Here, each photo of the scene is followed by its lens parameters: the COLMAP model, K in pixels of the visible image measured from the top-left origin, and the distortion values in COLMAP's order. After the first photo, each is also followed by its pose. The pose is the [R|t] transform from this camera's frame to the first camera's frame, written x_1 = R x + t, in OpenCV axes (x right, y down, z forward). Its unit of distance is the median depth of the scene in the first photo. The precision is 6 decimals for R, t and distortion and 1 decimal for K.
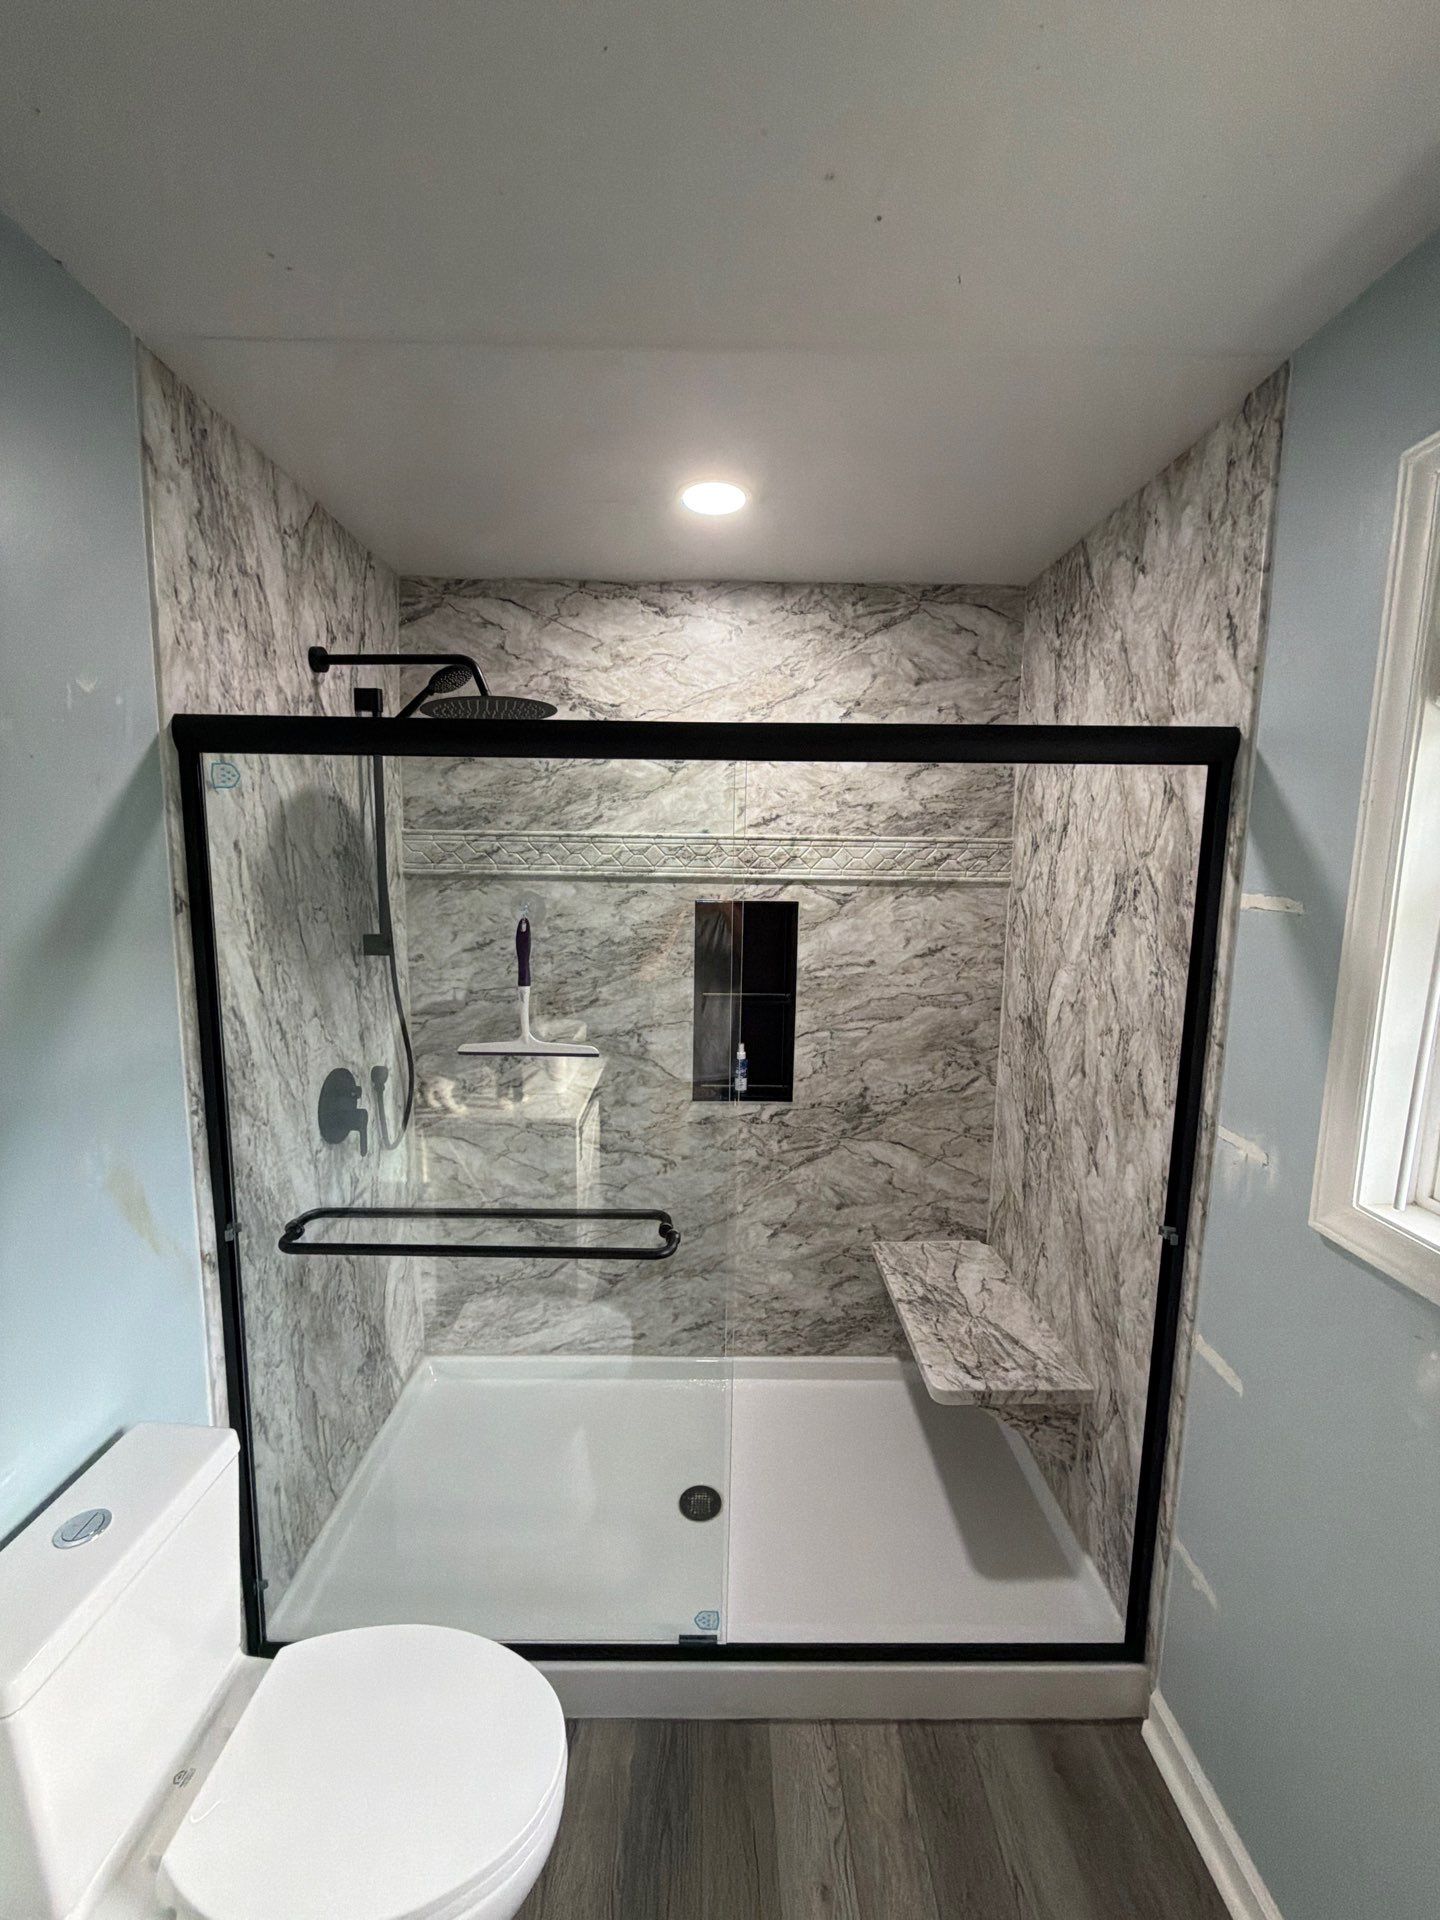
lens RADIAL K [[765.3, 0, 716.3], [0, 765.3, 957.9], [0, 0, 1]] dist [0.000199, -0.000057]
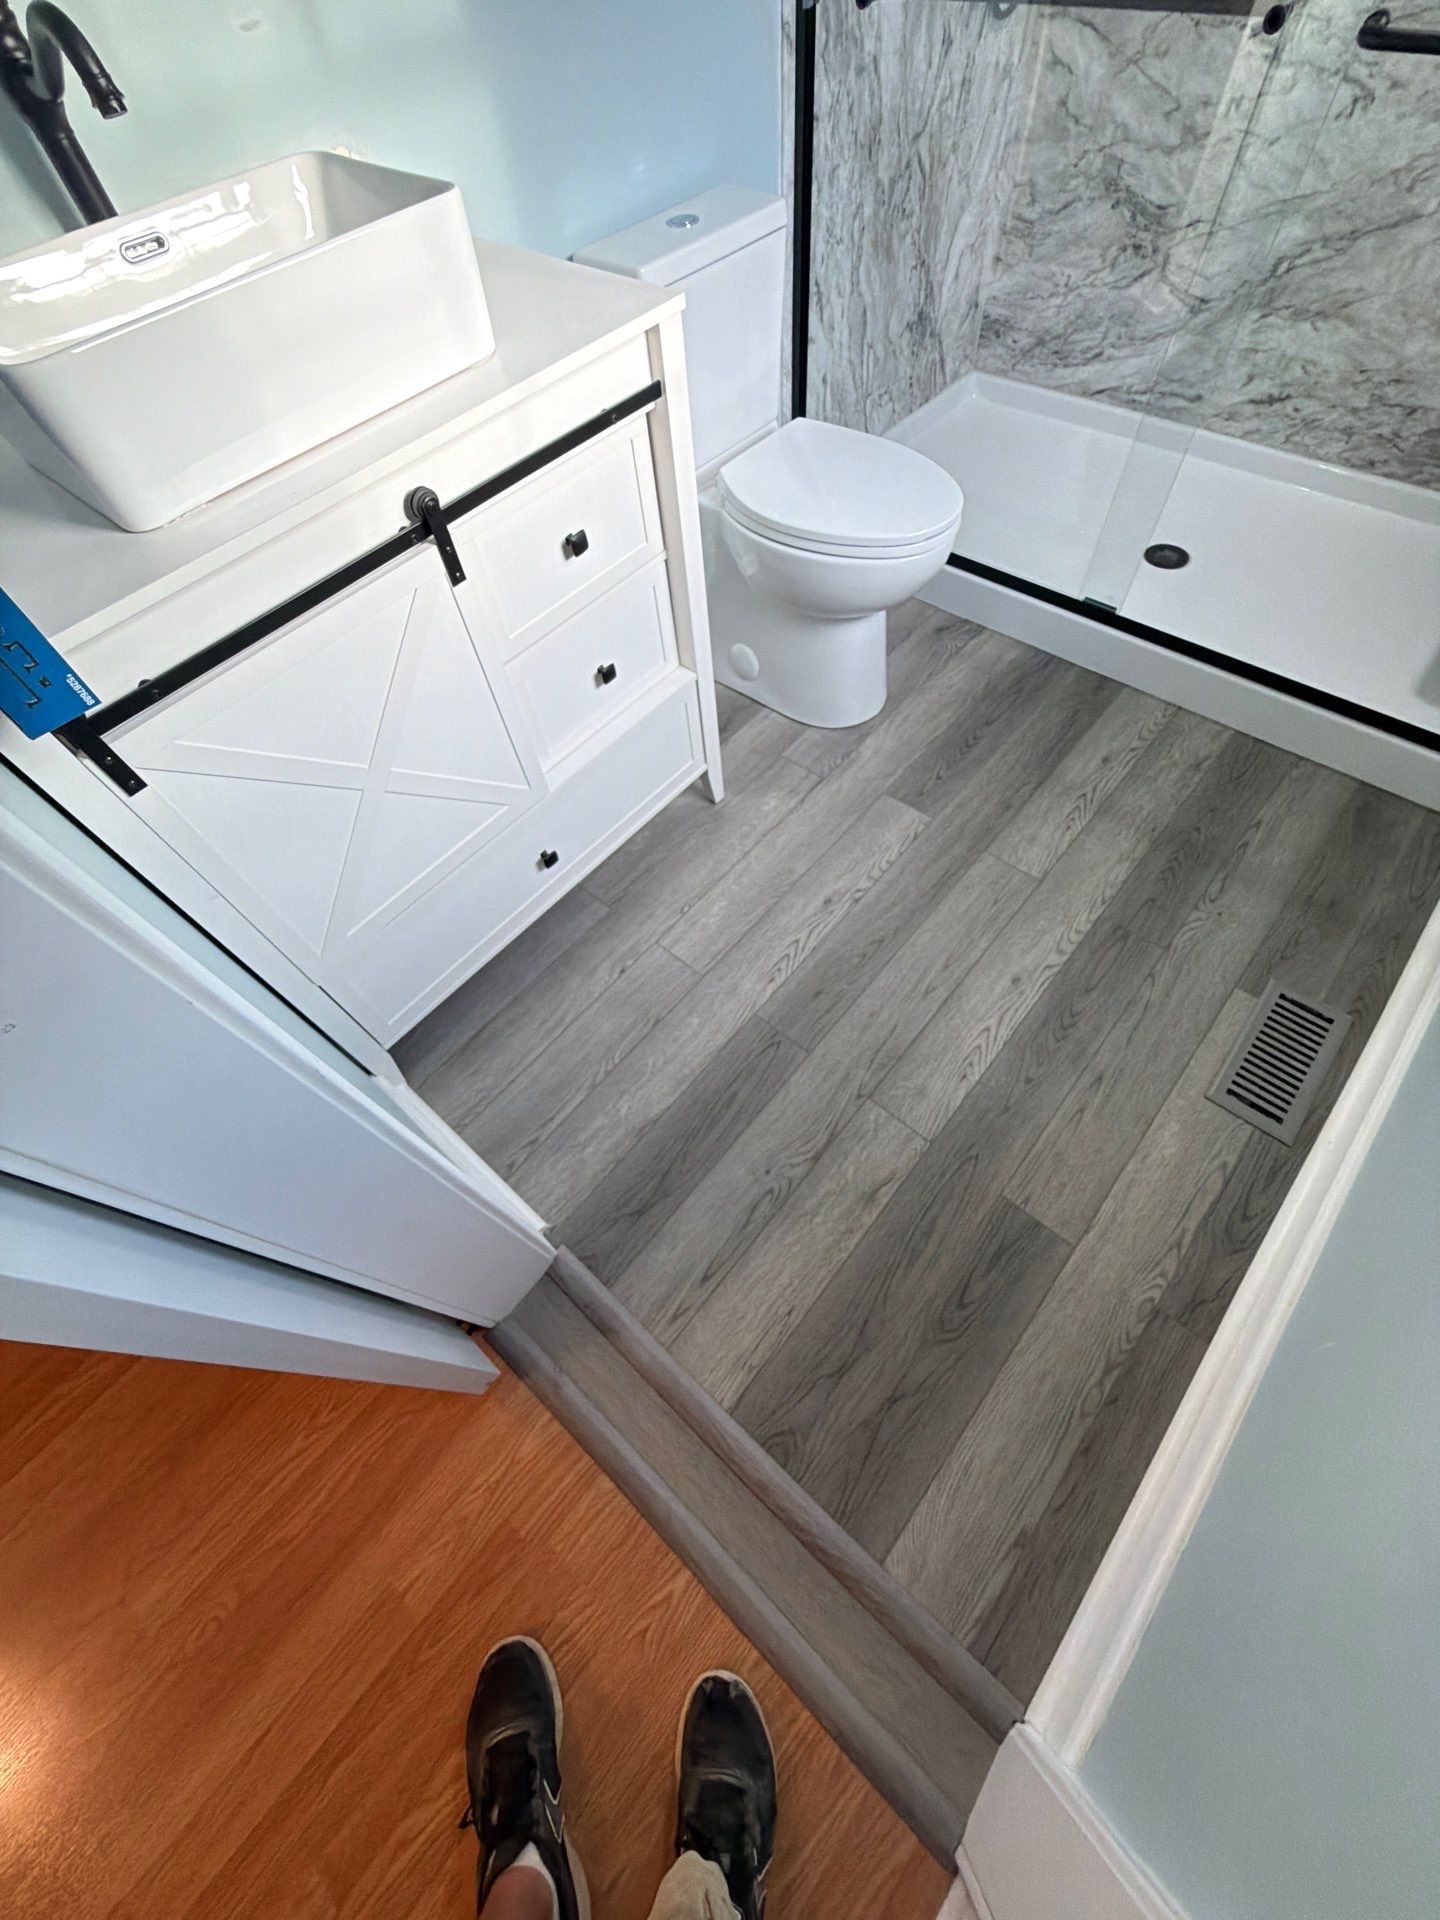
lens RADIAL K [[768.1, 0, 715.7], [0, 768.1, 958.4], [0, 0, 1]] dist [-0.001343, 0.000359]
pose [[0.745210, 0.532099, -0.401911, 0.207230], [-0.002948, 0.605342, 0.795960, 0.208209], [0.666823, -0.591973, 0.452676, -0.158250]]
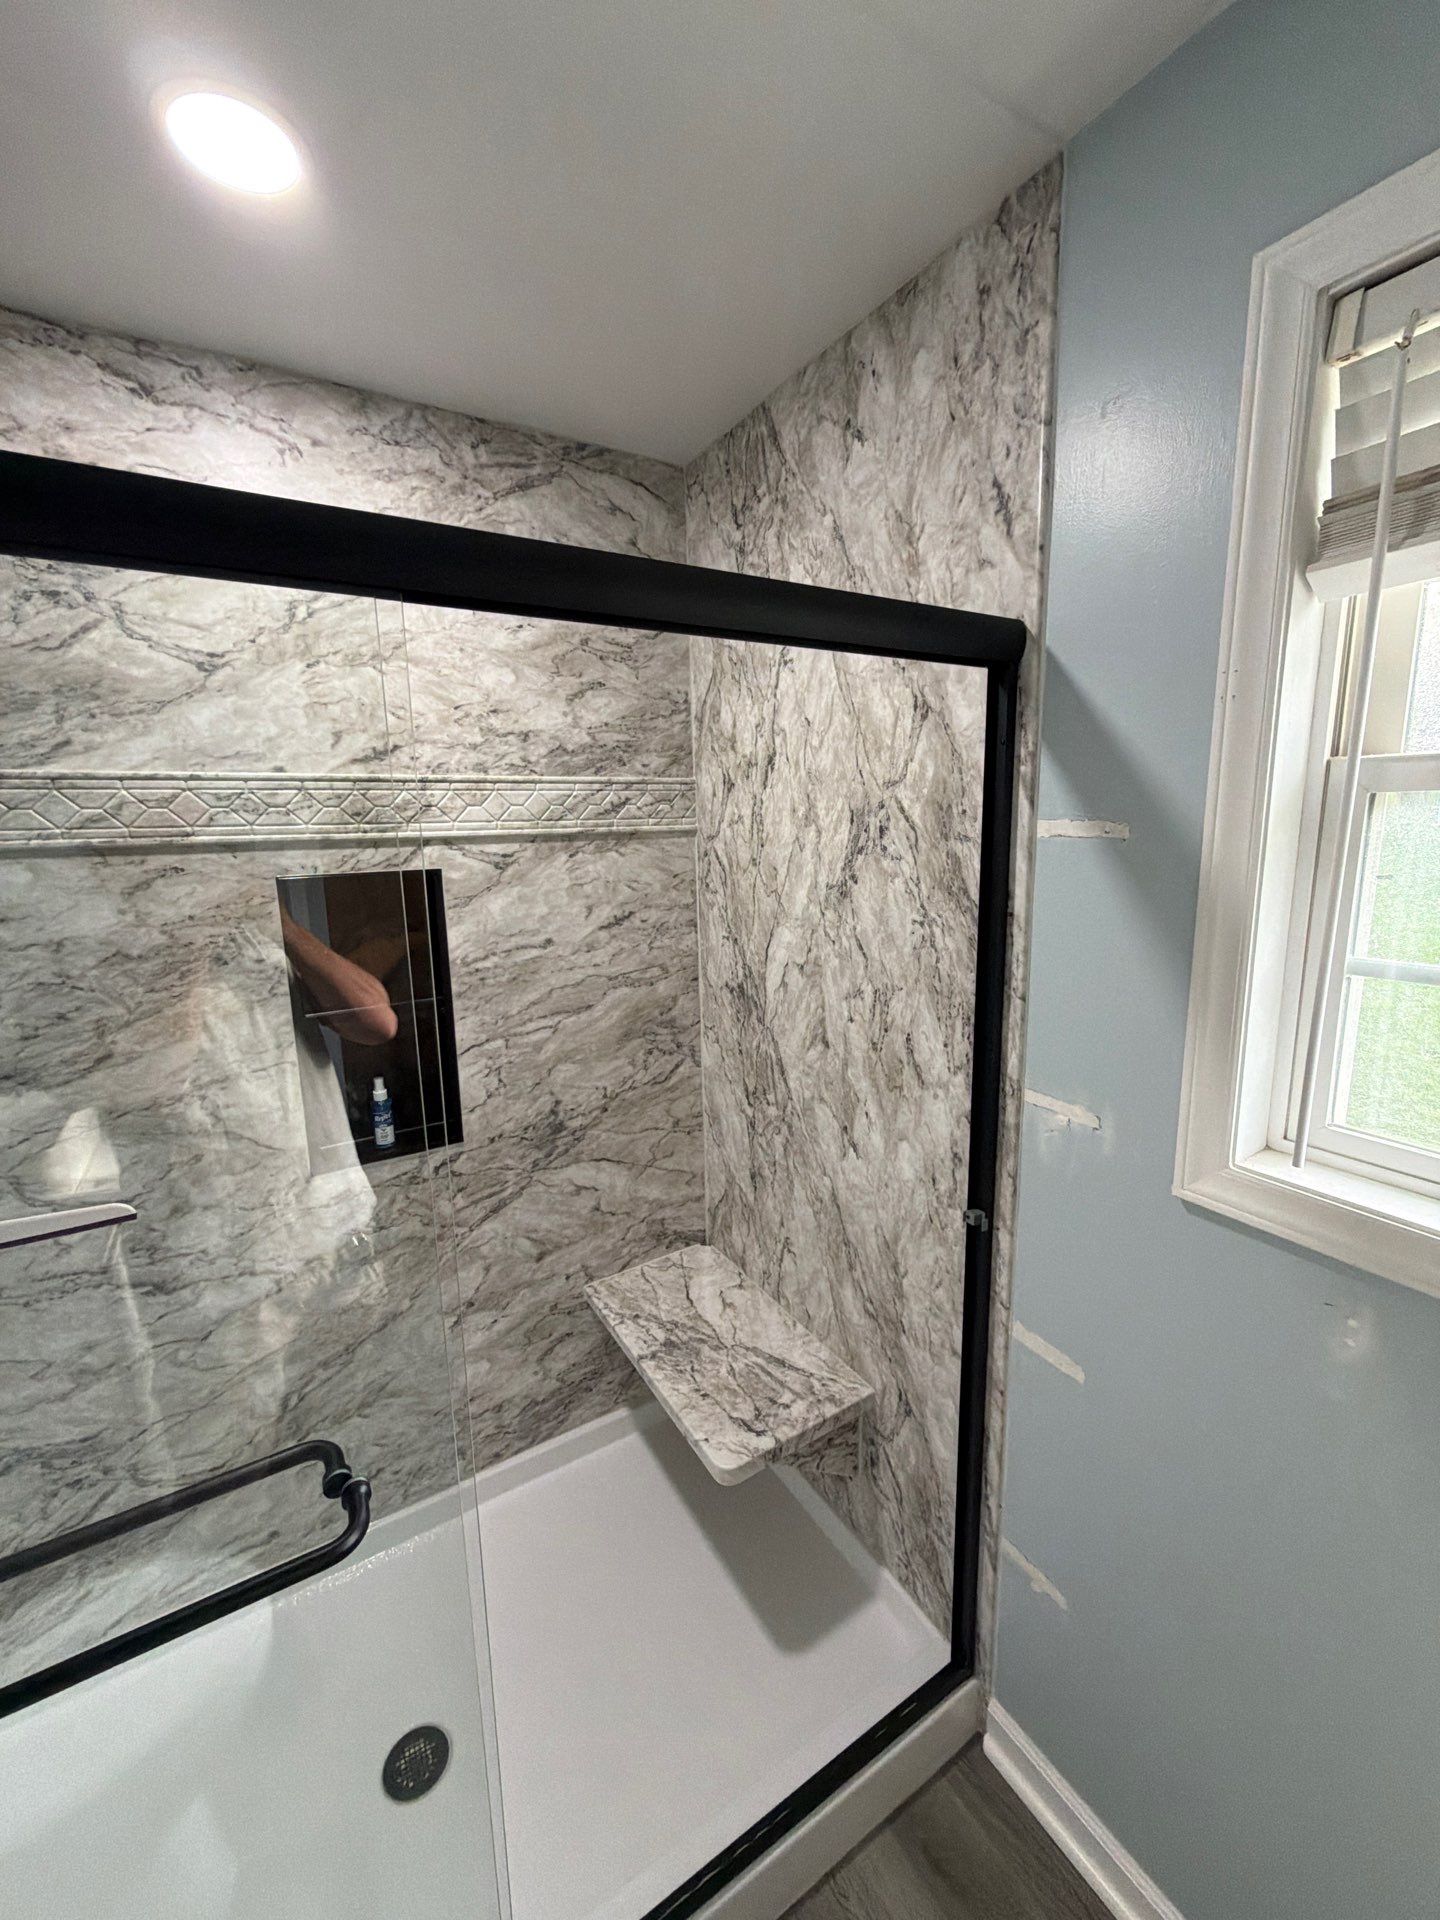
lens RADIAL K [[765.3, 0, 716.3], [0, 765.3, 957.9], [0, 0, 1]] dist [0.000199, -0.000057]
pose [[0.858832, -0.122202, 0.497469, -0.039290], [0.099756, 0.992435, 0.071571, -0.017054], [-0.502451, -0.011842, 0.864524, 0.262140]]
